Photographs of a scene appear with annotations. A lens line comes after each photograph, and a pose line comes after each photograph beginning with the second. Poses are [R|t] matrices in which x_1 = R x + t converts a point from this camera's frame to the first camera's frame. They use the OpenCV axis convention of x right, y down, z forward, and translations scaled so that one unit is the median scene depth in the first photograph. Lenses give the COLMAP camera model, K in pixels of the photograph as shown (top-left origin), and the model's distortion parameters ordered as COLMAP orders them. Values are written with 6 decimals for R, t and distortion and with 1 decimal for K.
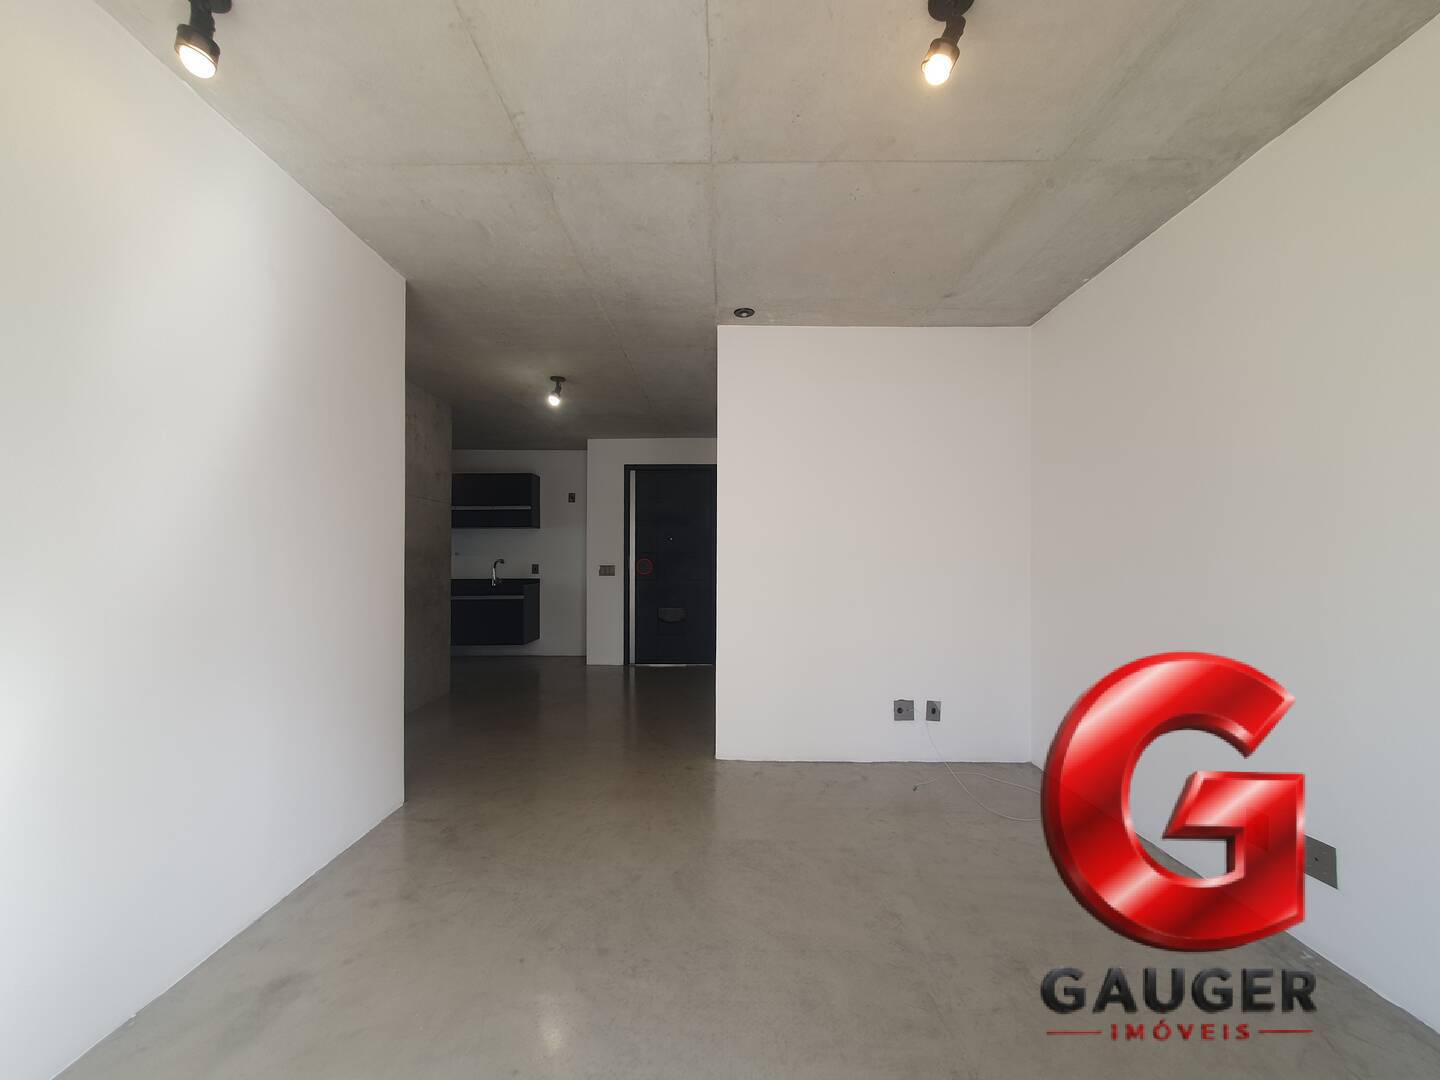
lens RADIAL K [[592.1, 0, 718.4], [0, 592.1, 557.1], [0, 0, 1]] dist [0.016877, 0.000224]
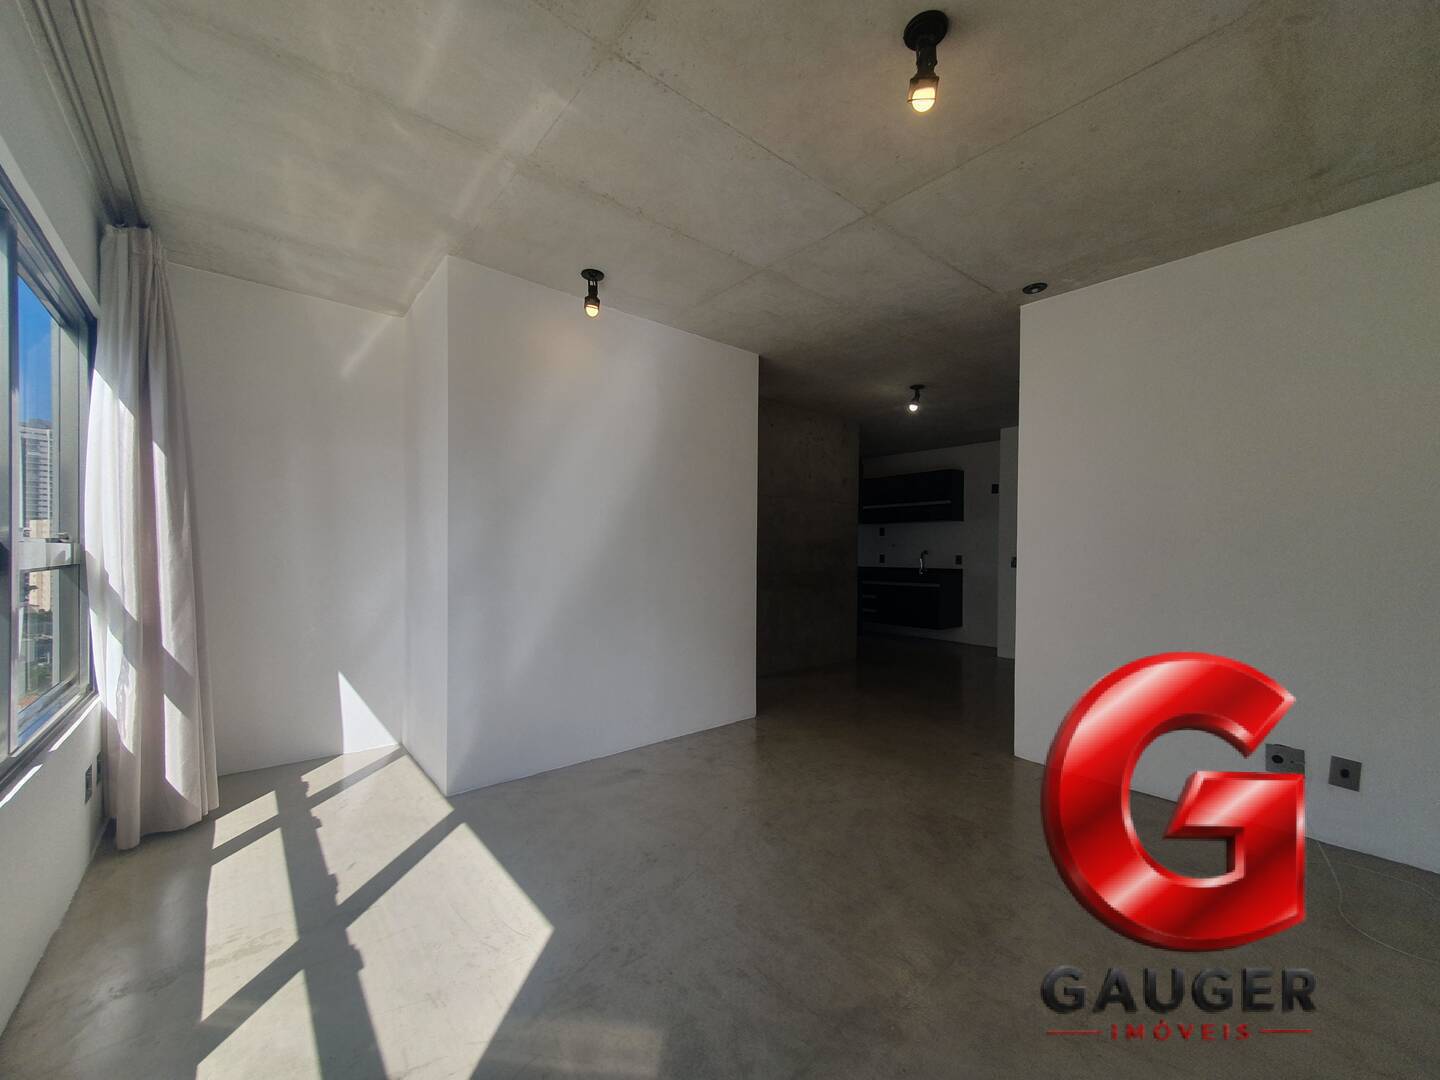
lens RADIAL K [[592.1, 0, 718.4], [0, 592.1, 557.1], [0, 0, 1]] dist [0.016877, 0.000224]
pose [[0.641511, 0.013403, -0.766997, 0.367247], [-0.003755, 0.999890, 0.014332, 0.002692], [0.767105, -0.006314, 0.641491, 0.002982]]
